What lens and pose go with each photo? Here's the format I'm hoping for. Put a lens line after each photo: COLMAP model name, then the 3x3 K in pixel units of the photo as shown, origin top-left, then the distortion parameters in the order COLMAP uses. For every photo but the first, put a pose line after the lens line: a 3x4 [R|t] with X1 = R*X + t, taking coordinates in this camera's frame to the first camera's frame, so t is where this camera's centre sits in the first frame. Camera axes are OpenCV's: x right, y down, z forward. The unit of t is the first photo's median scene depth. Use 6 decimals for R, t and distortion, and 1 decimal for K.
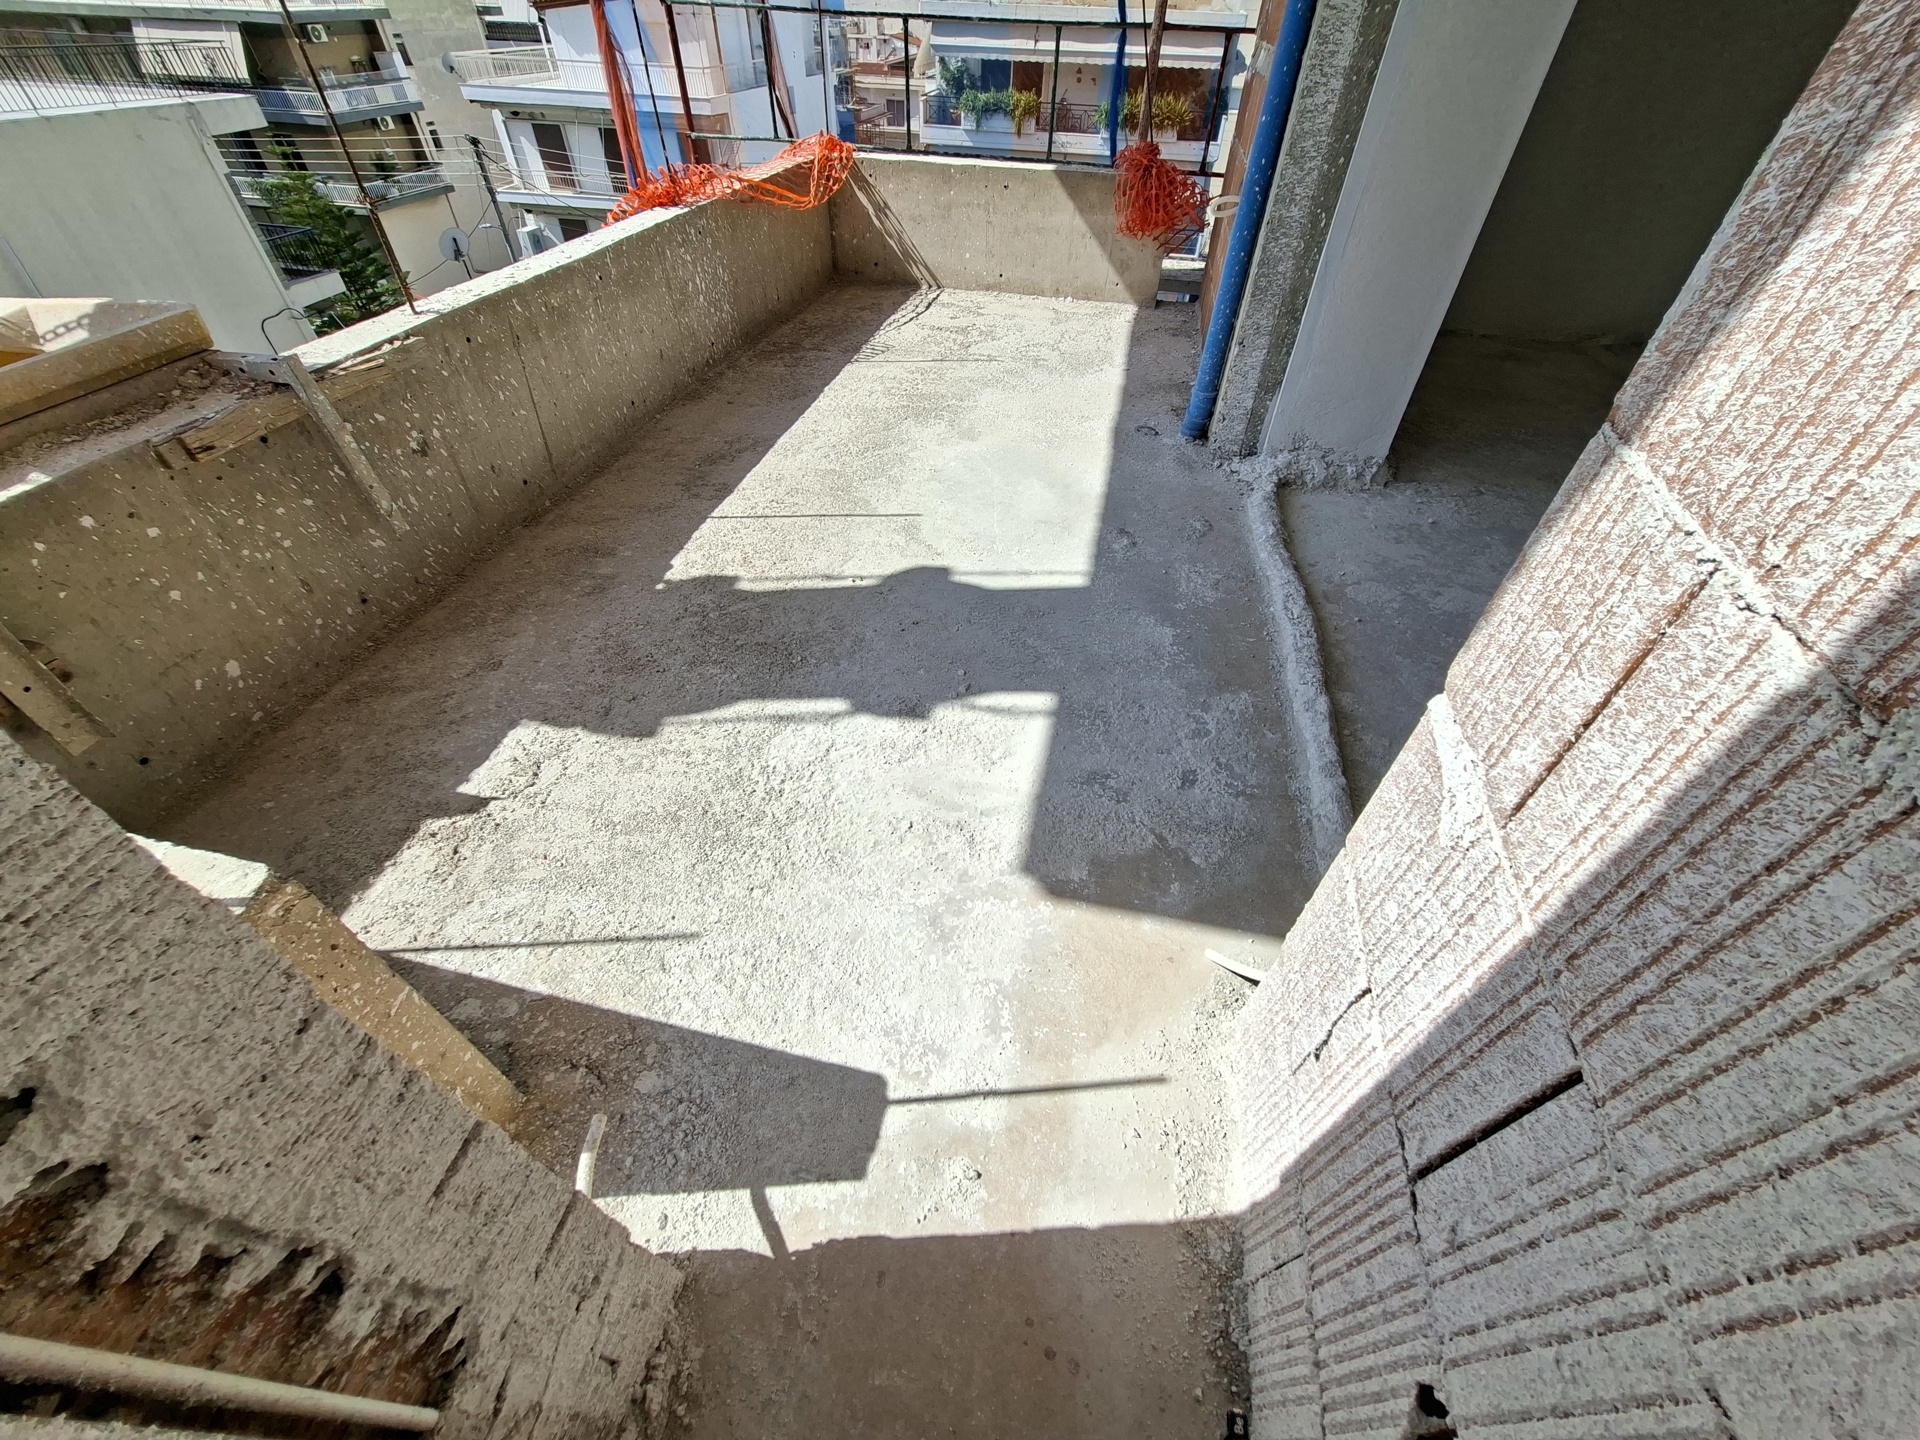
lens RADIAL K [[753.6, 0, 958.3], [0, 753.6, 716.0], [0, 0, 1]] dist [-0.006454, 0.001486]
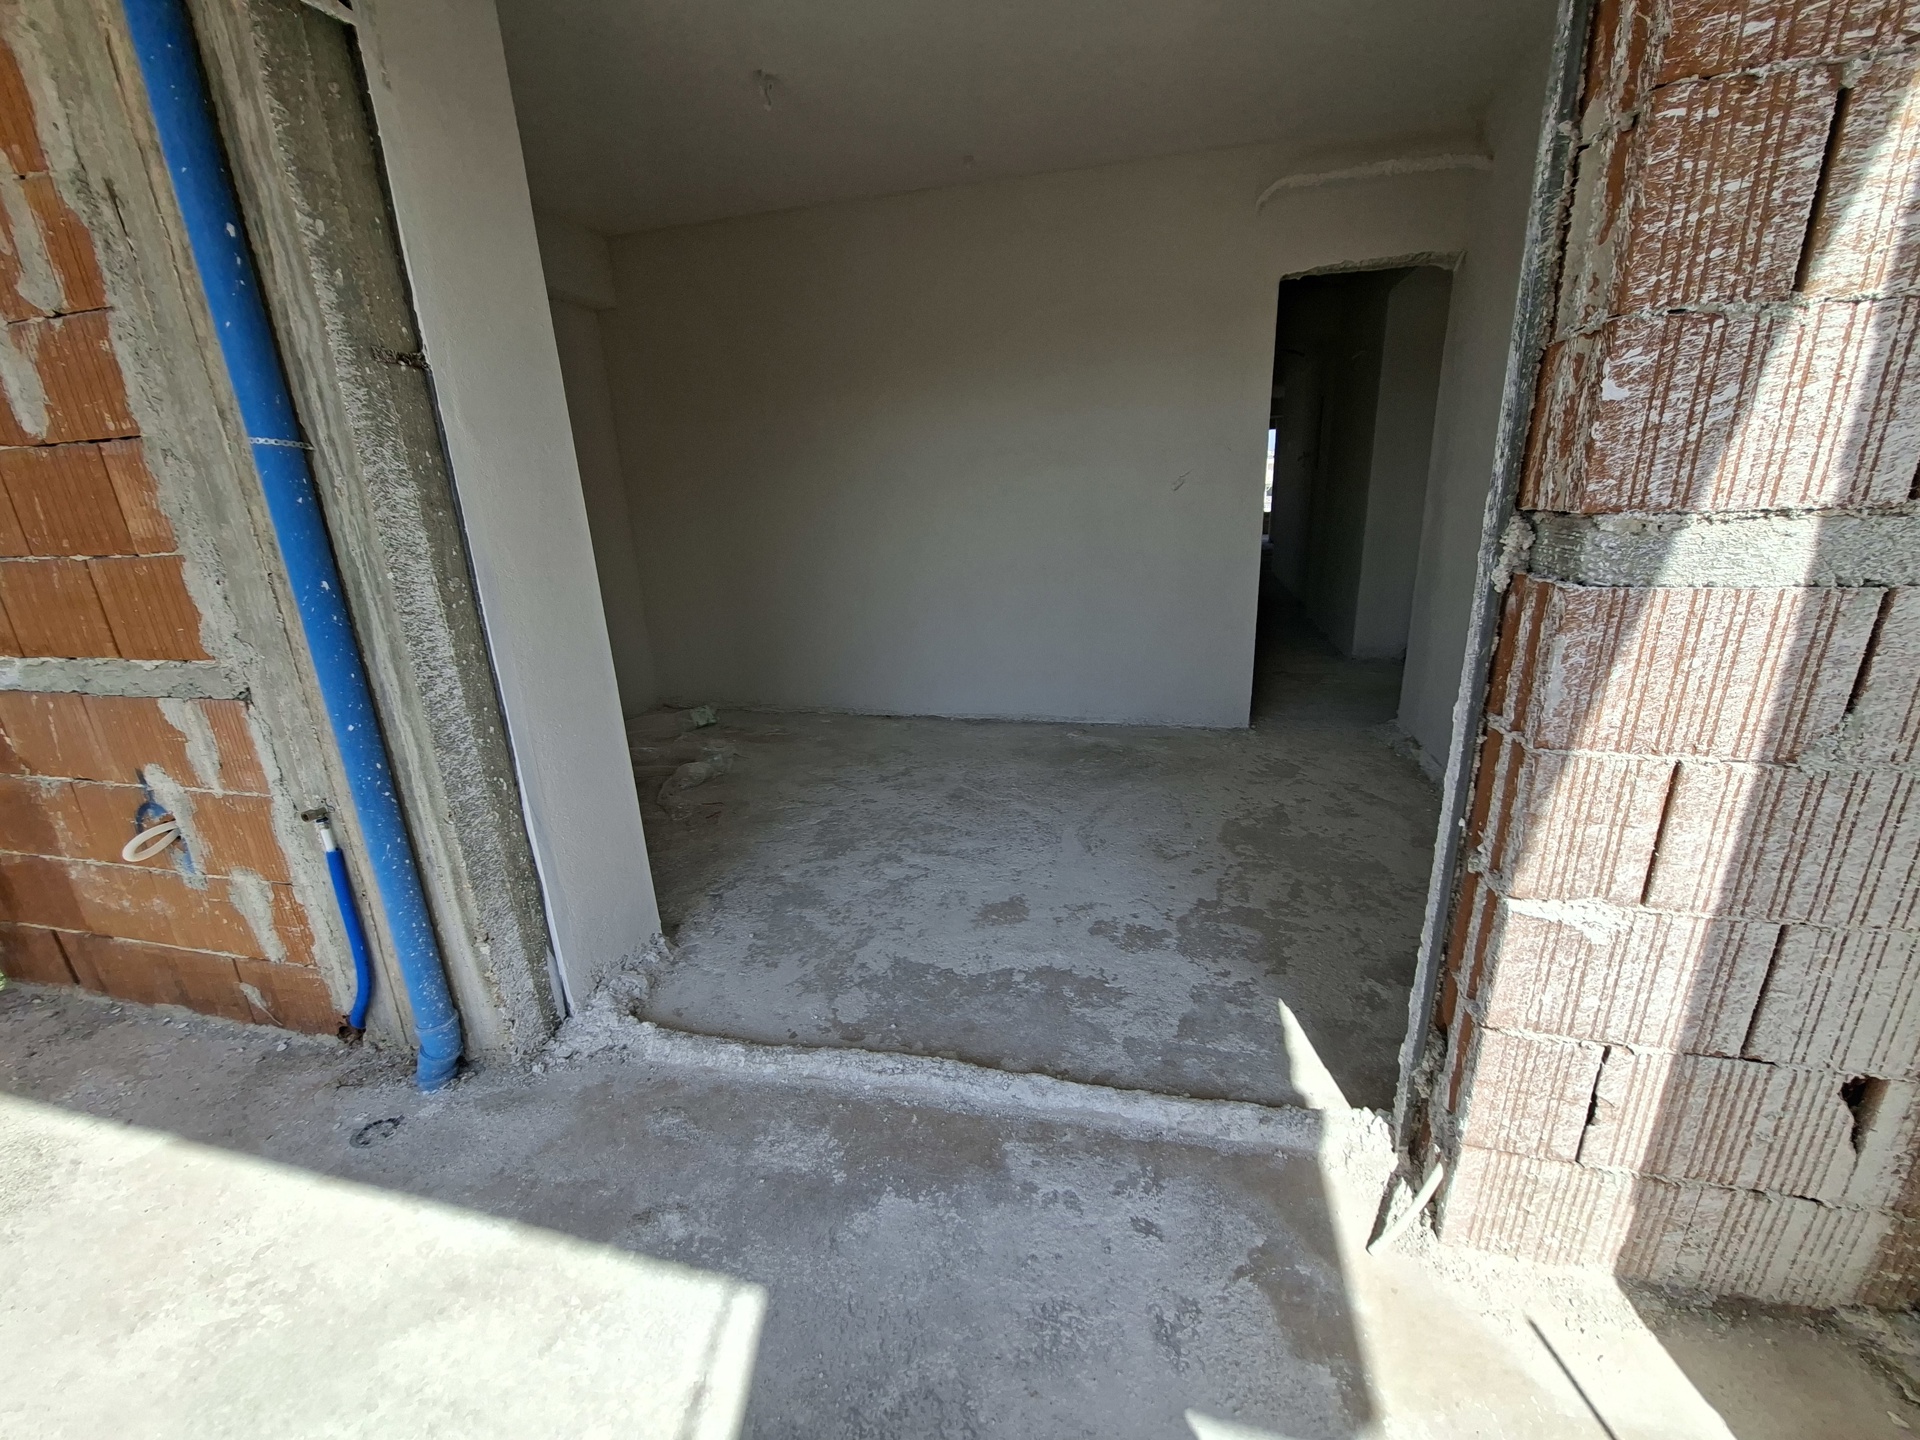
lens RADIAL K [[753.6, 0, 961.3], [0, 753.6, 724.0], [0, 0, 1]] dist [-0.006454, 0.001486]
pose [[0.032849, -0.309524, 0.950324, -1.307871], [0.721031, 0.665791, 0.191927, -2.262078], [-0.692124, 0.678909, 0.245047, 1.756687]]
